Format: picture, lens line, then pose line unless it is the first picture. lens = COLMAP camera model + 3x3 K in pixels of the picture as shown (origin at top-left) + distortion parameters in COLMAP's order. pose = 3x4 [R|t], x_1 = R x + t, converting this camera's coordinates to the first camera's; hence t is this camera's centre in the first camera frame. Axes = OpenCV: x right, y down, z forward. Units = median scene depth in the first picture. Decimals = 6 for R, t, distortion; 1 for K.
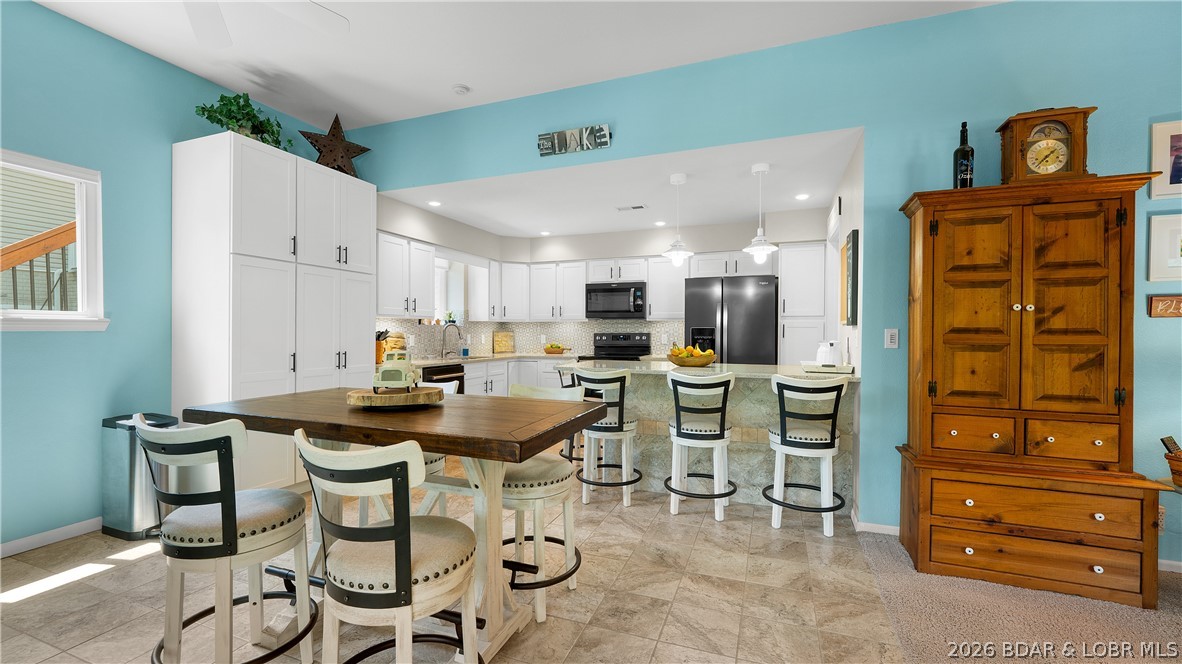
lens RADIAL K [[482.9, 0, 584.2], [0, 482.9, 338.0], [0, 0, 1]] dist [-0.013724, 0.003476]
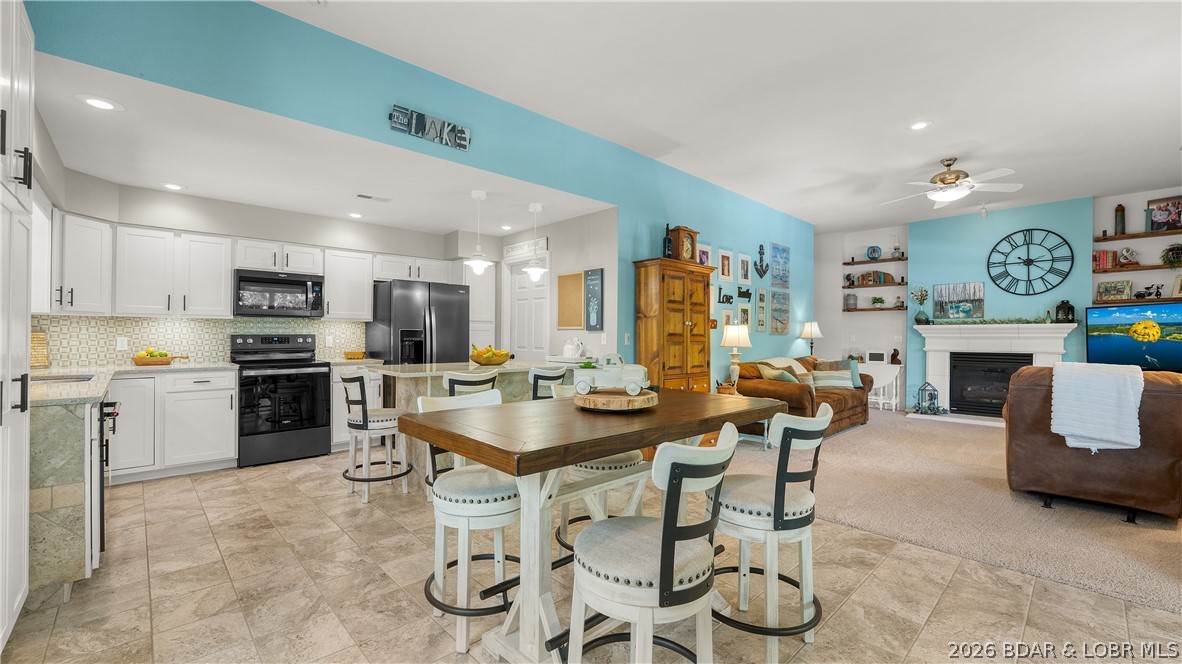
lens RADIAL K [[482.9, 0, 587.3], [0, 482.9, 333.4], [0, 0, 1]] dist [-0.013724, 0.003476]
pose [[0.428264, 0.003671, 0.903646, -1.098574], [0.006319, 0.999955, -0.007057, -0.008496], [-0.903631, 0.008732, 0.428222, 0.498850]]
